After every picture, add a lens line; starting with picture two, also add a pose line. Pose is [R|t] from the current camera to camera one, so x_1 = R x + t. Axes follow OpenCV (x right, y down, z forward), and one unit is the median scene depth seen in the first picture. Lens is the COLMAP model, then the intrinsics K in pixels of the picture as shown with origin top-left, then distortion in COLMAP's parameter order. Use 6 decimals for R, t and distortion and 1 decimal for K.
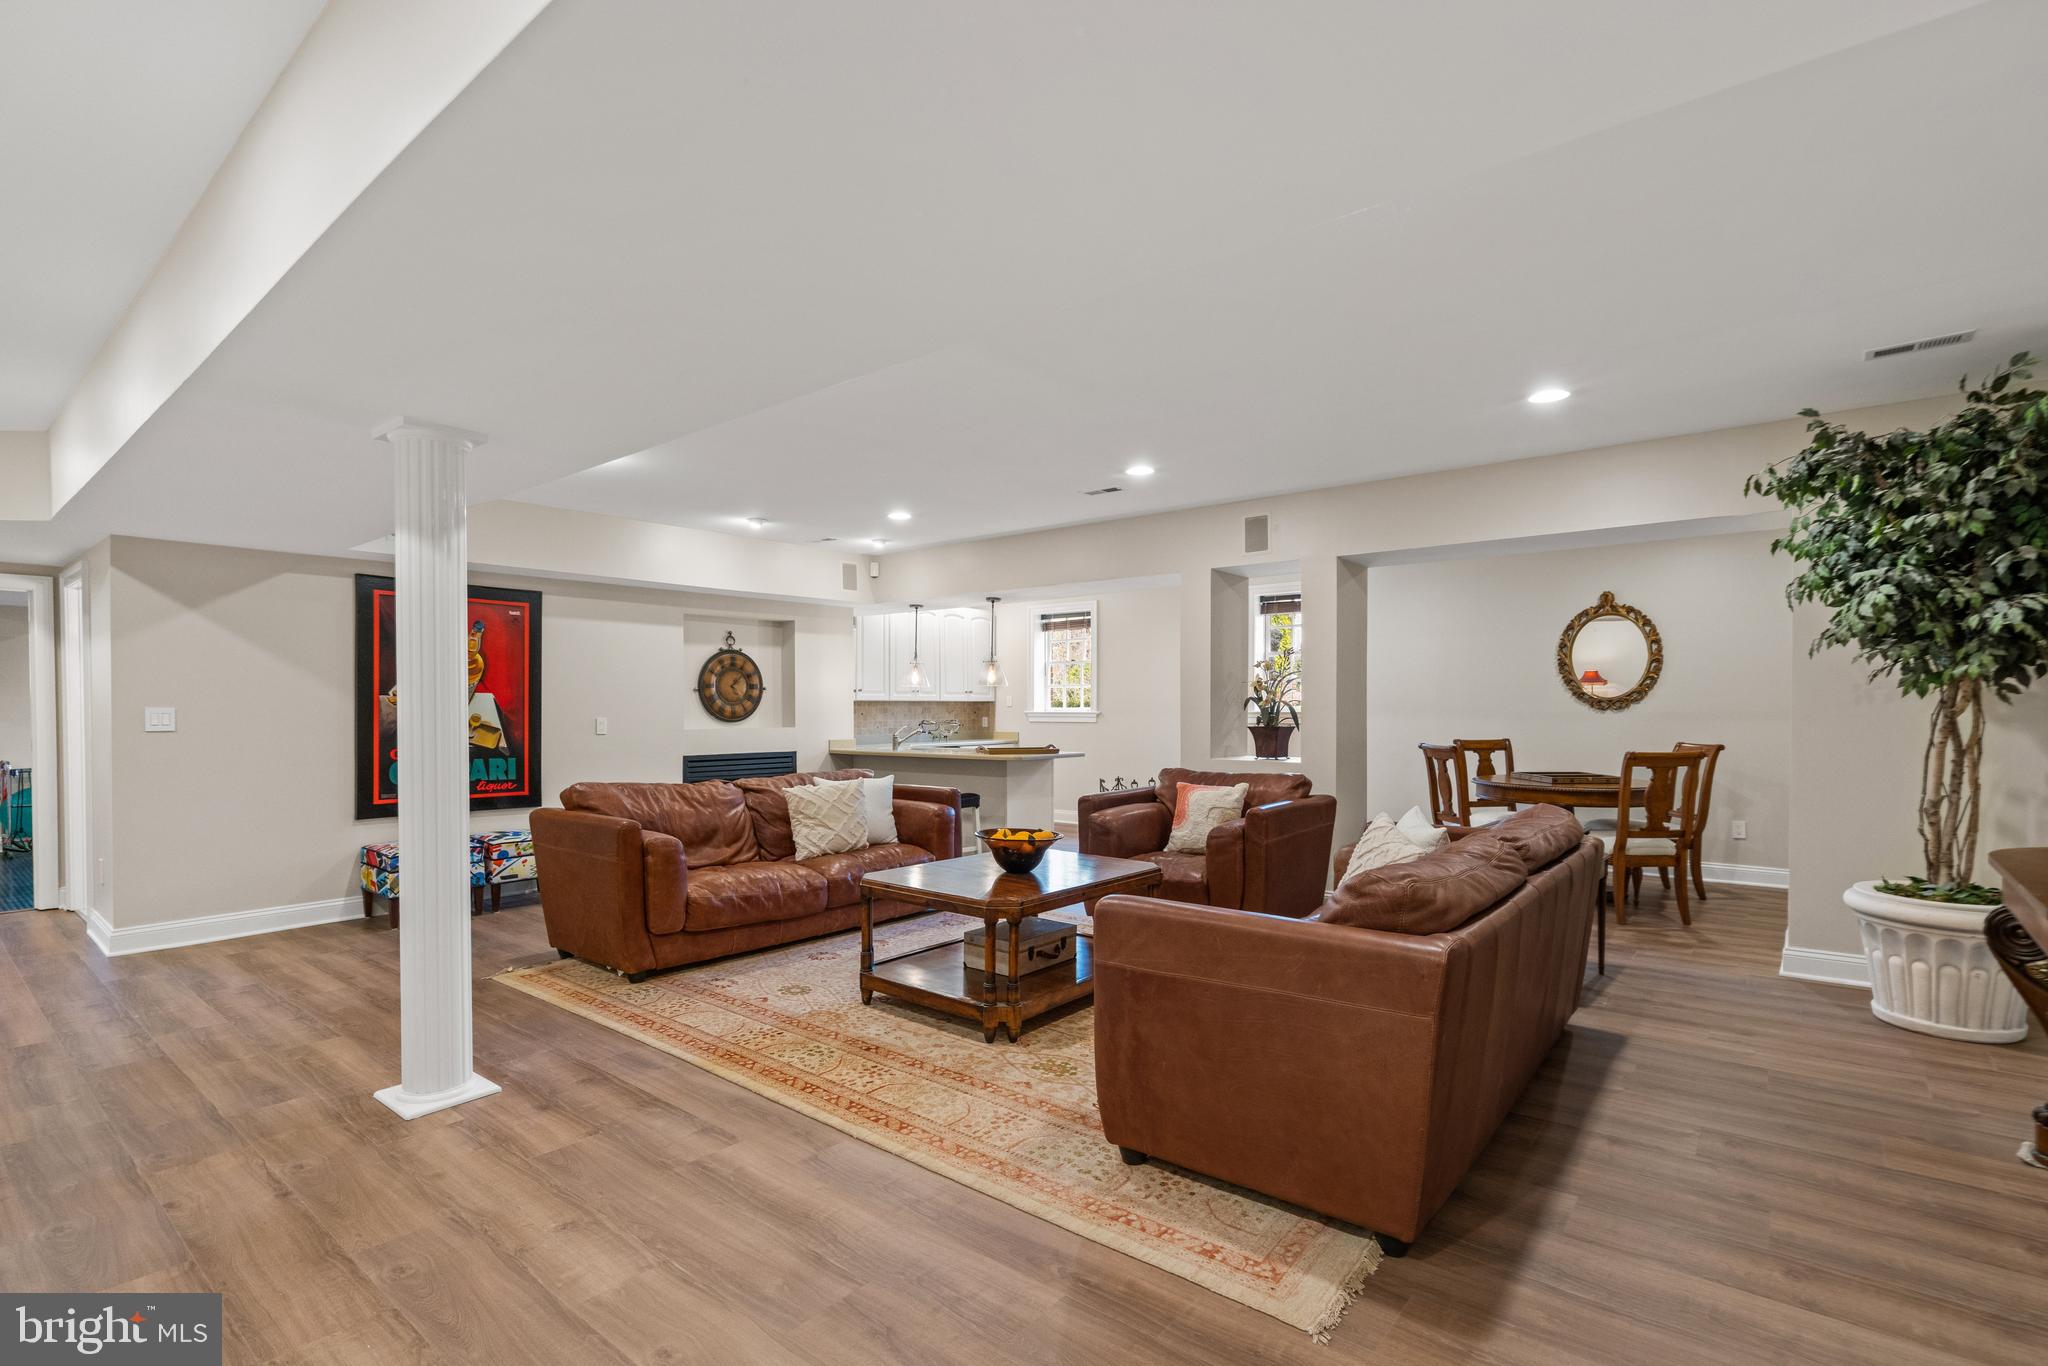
lens RADIAL K [[961.0, 0, 1026.3], [0, 961.0, 714.2], [0, 0, 1]] dist [-0.001487, 0.000355]
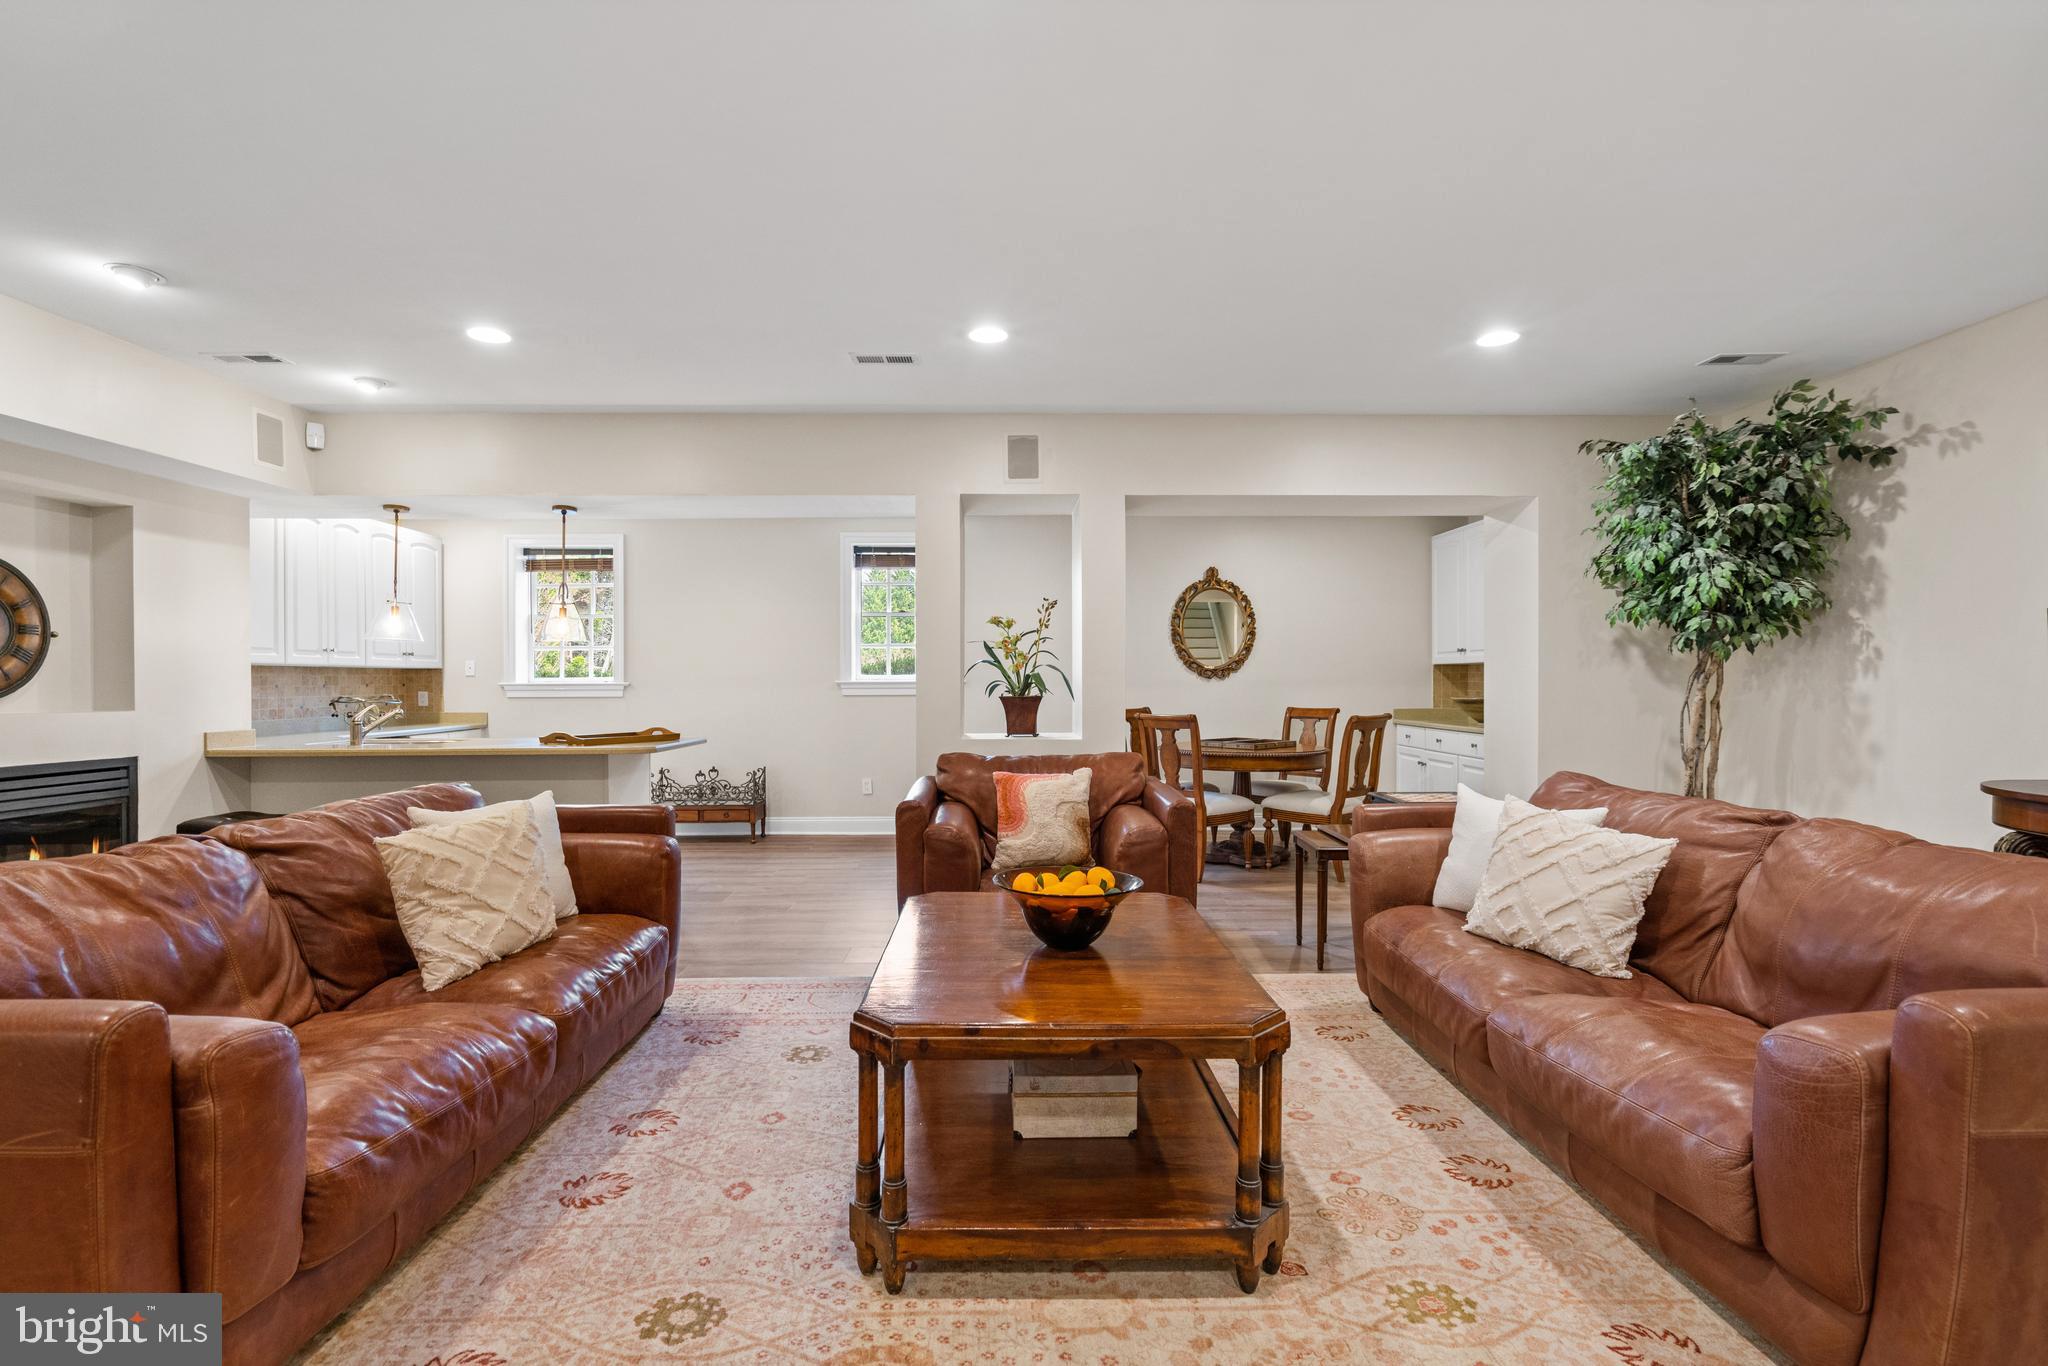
lens RADIAL K [[934.4, 0, 1018.1], [0, 934.4, 685.8], [0, 0, 1]] dist [-0.002571, 0.000978]
pose [[0.760472, -0.003335, 0.649362, -0.276815], [0.006762, 0.999973, -0.002783, 0.006443], [-0.649335, 0.006508, 0.760474, 0.411055]]
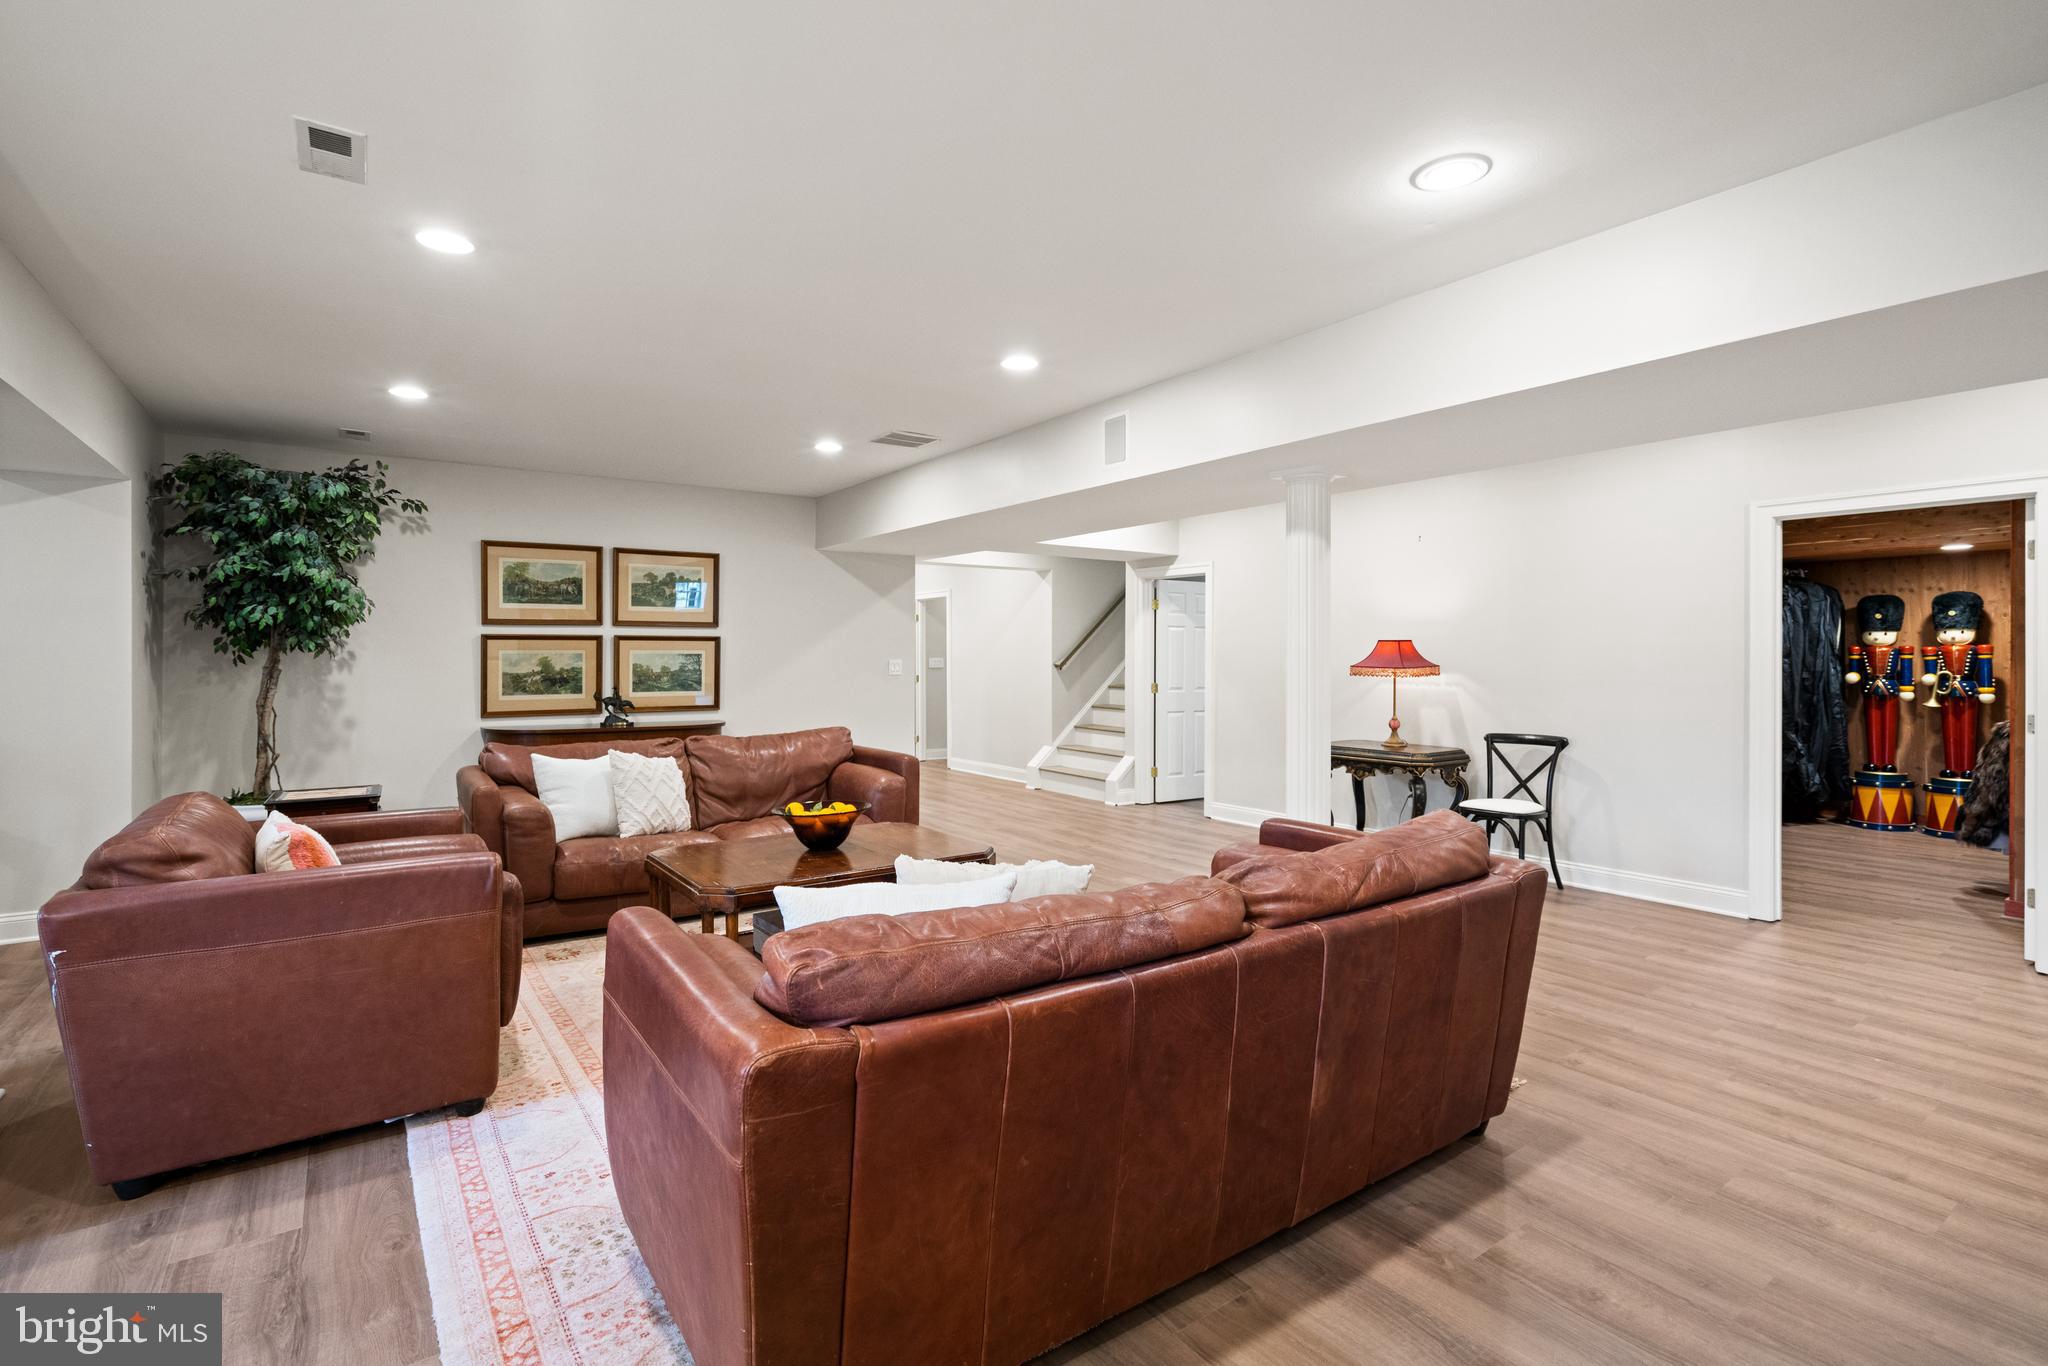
lens RADIAL K [[951.8, 0, 1016.7], [0, 951.8, 655.6], [0, 0, 1]] dist [-0.000387, -0.000018]
pose [[-0.963871, 0.003091, 0.266350, -0.296927], [0.005118, 0.999963, 0.006916, -0.017619], [-0.266319, 0.008029, -0.963851, 1.271317]]
